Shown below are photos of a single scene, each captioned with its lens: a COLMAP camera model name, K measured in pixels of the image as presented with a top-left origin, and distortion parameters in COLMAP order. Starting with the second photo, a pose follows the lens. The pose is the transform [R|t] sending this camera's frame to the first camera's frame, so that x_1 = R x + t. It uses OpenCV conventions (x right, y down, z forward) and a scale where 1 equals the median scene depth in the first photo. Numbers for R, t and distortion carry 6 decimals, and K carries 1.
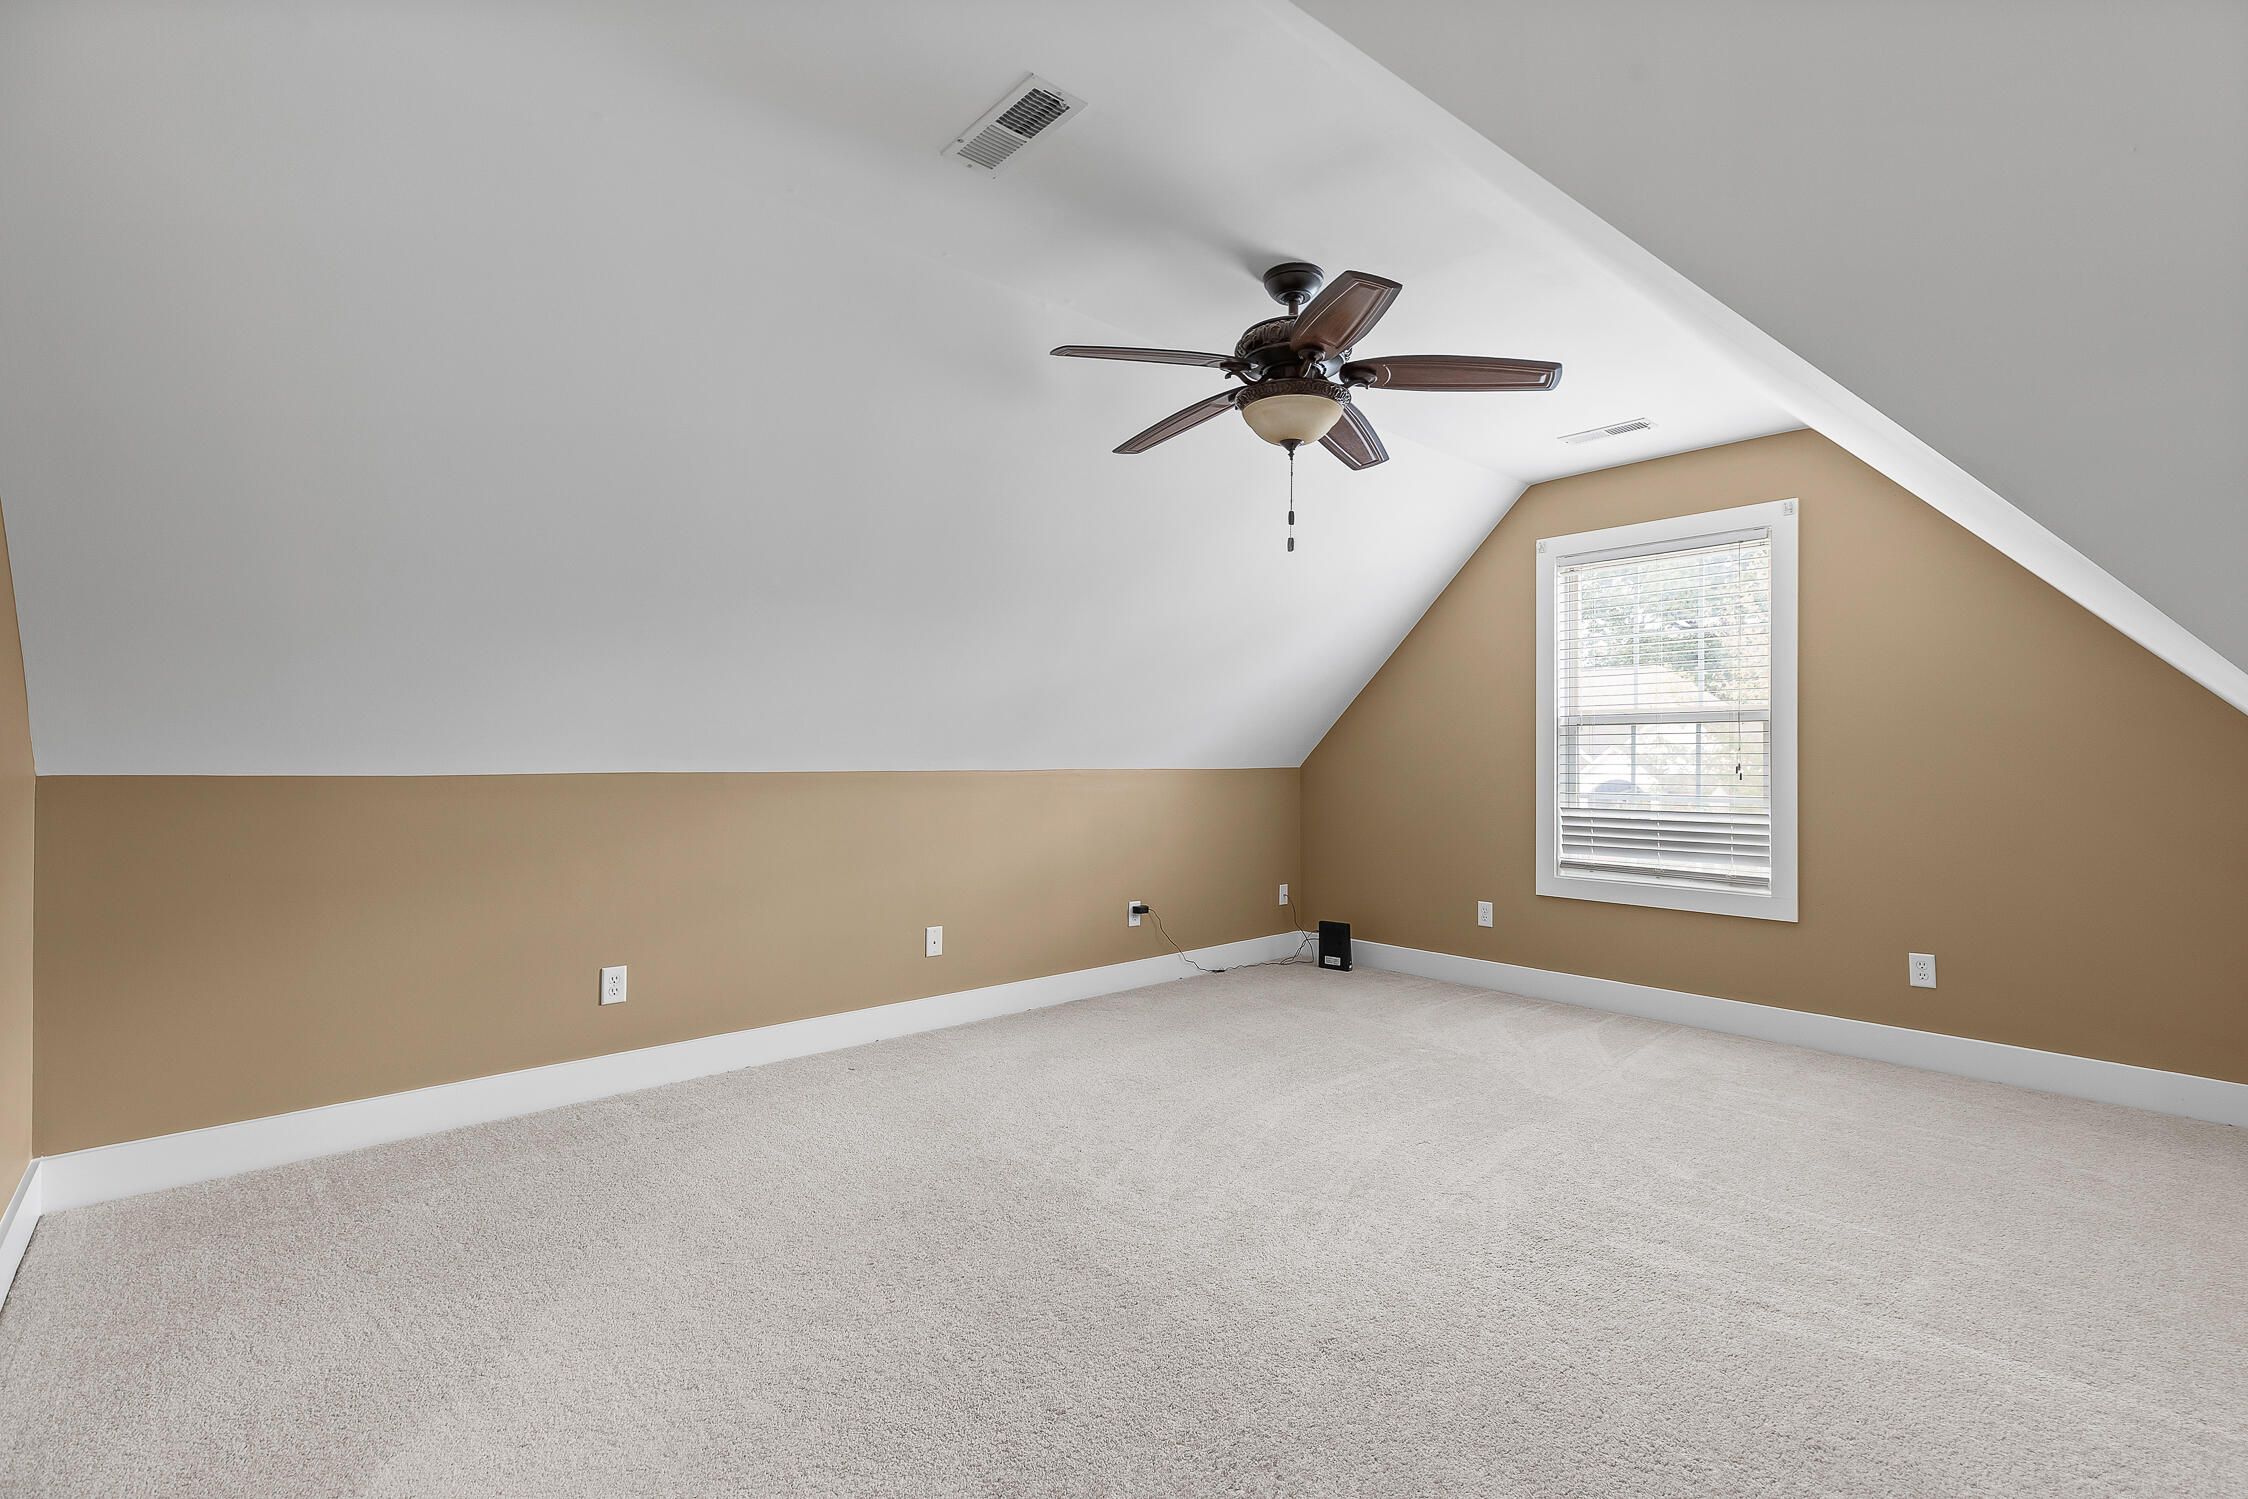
lens RADIAL K [[1009.2, 0, 1124.0], [0, 1009.2, 749.5], [0, 0, 1]] dist [-0.001331, -0.000279]
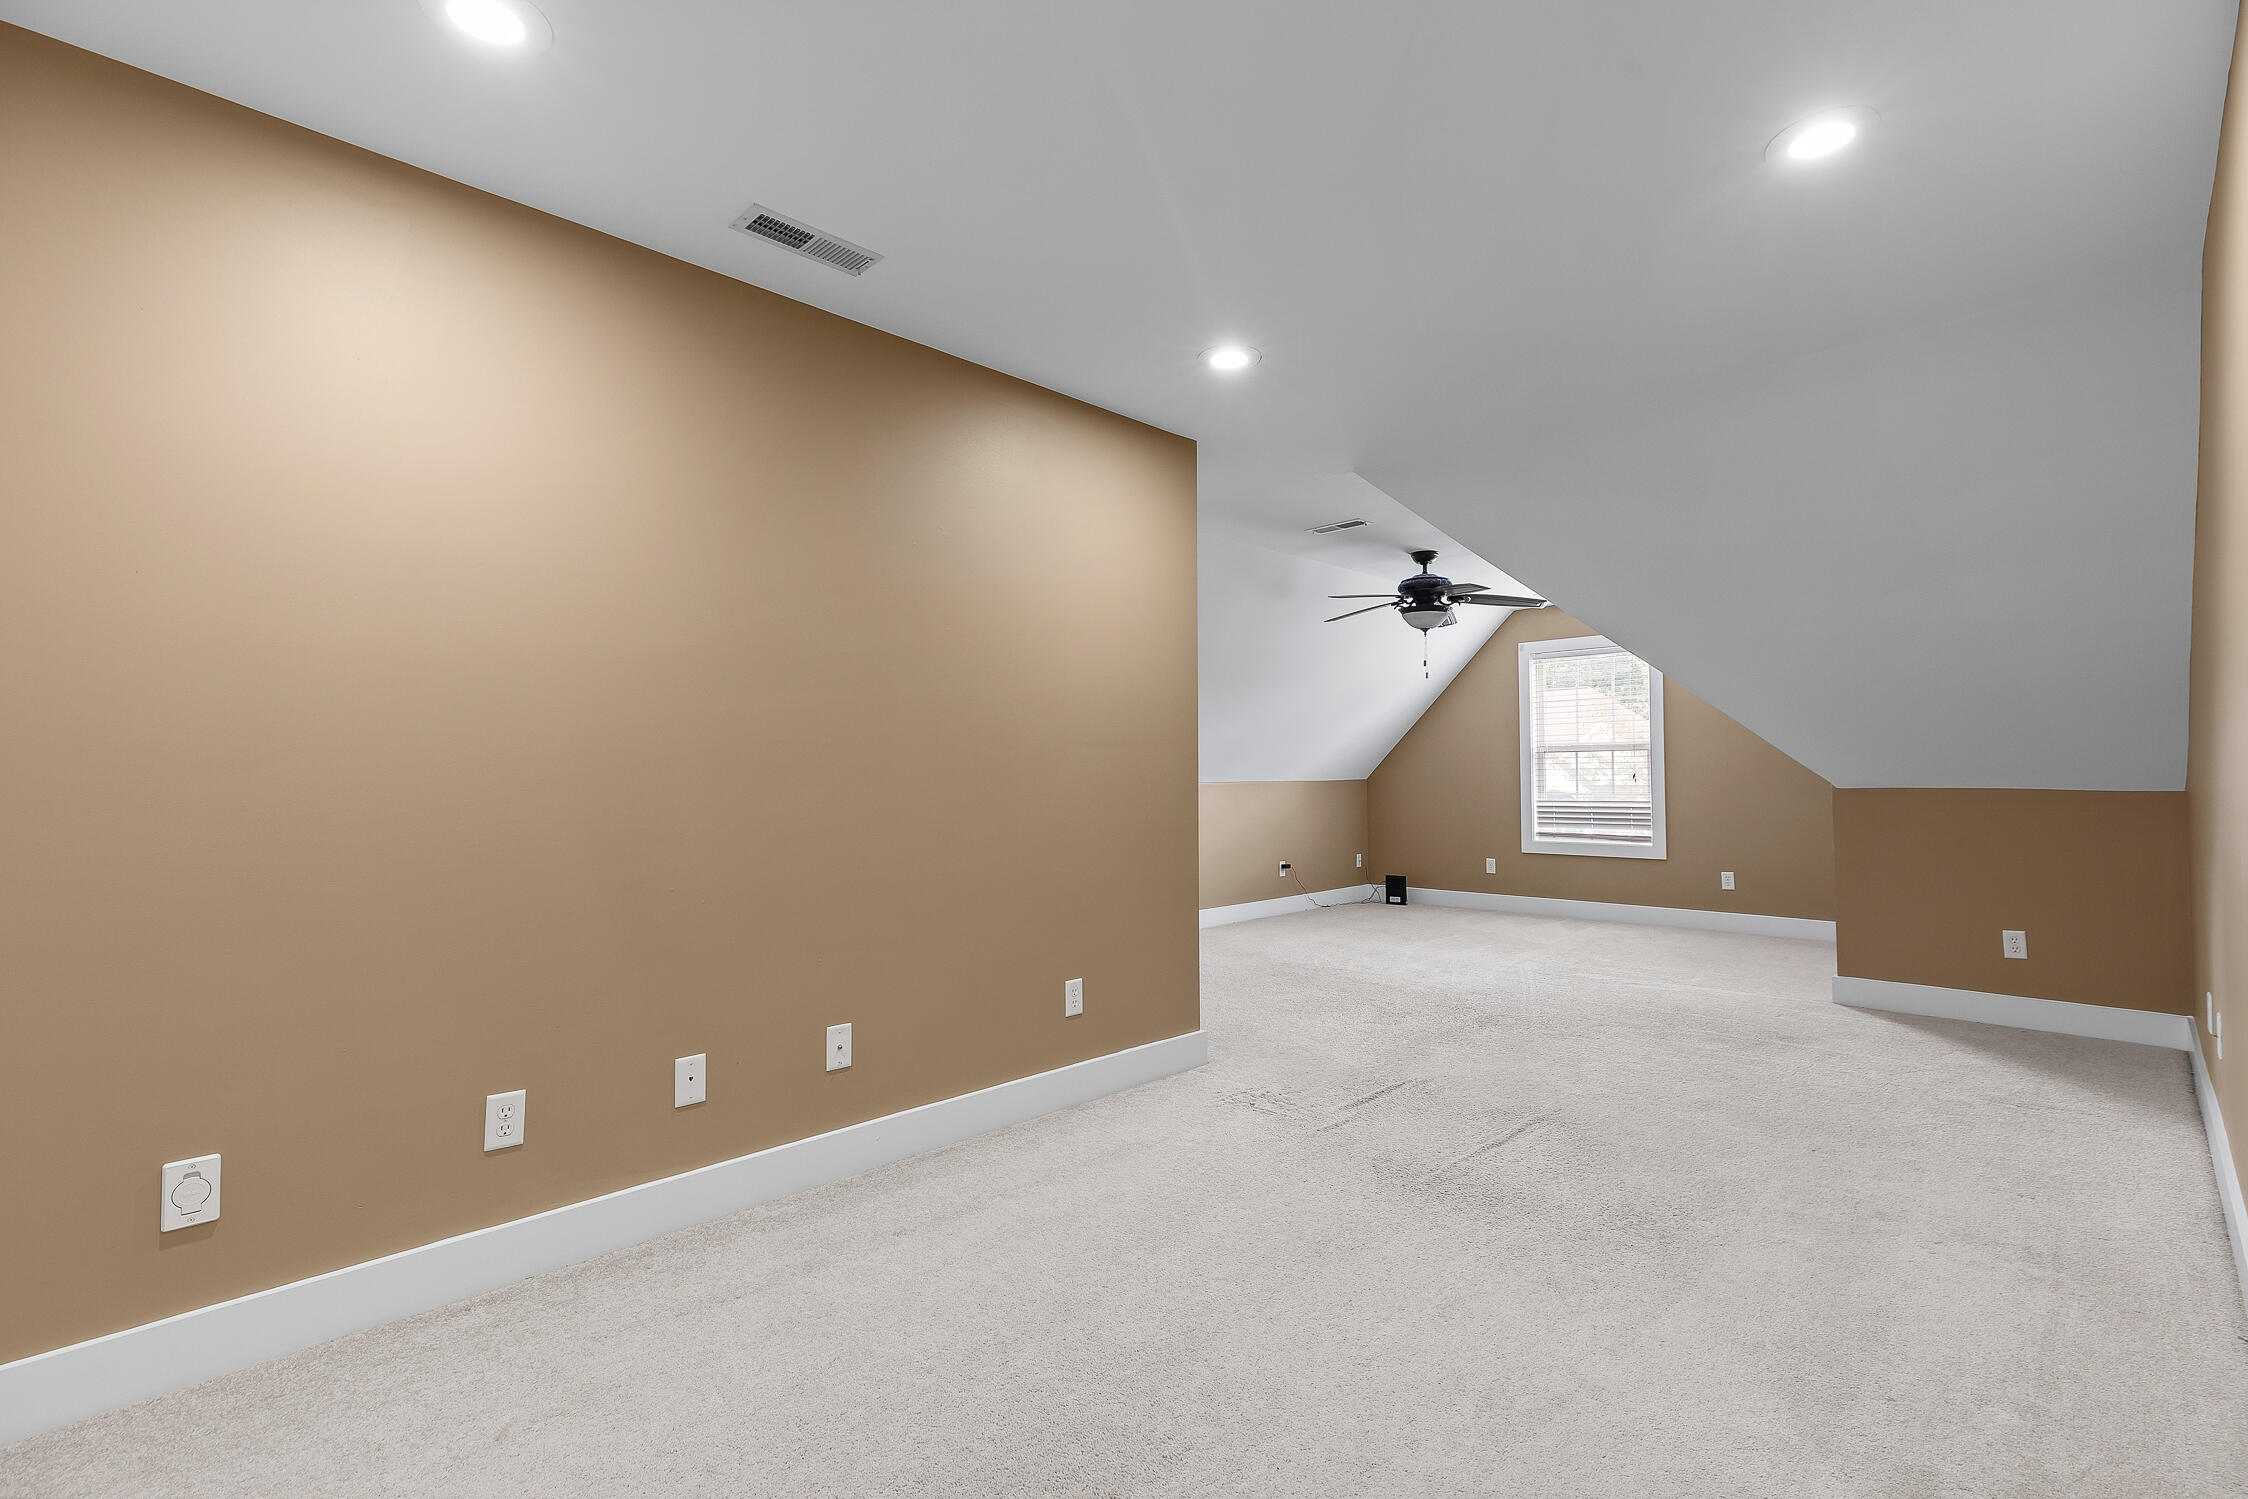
lens RADIAL K [[1009.2, 0, 1124.0], [0, 1009.2, 749.5], [0, 0, 1]] dist [-0.001331, -0.000279]
pose [[0.998561, -0.009187, 0.052842, -0.354094], [0.010105, 0.999802, -0.017141, -0.006470], [-0.052674, 0.017650, 0.998456, -0.672929]]
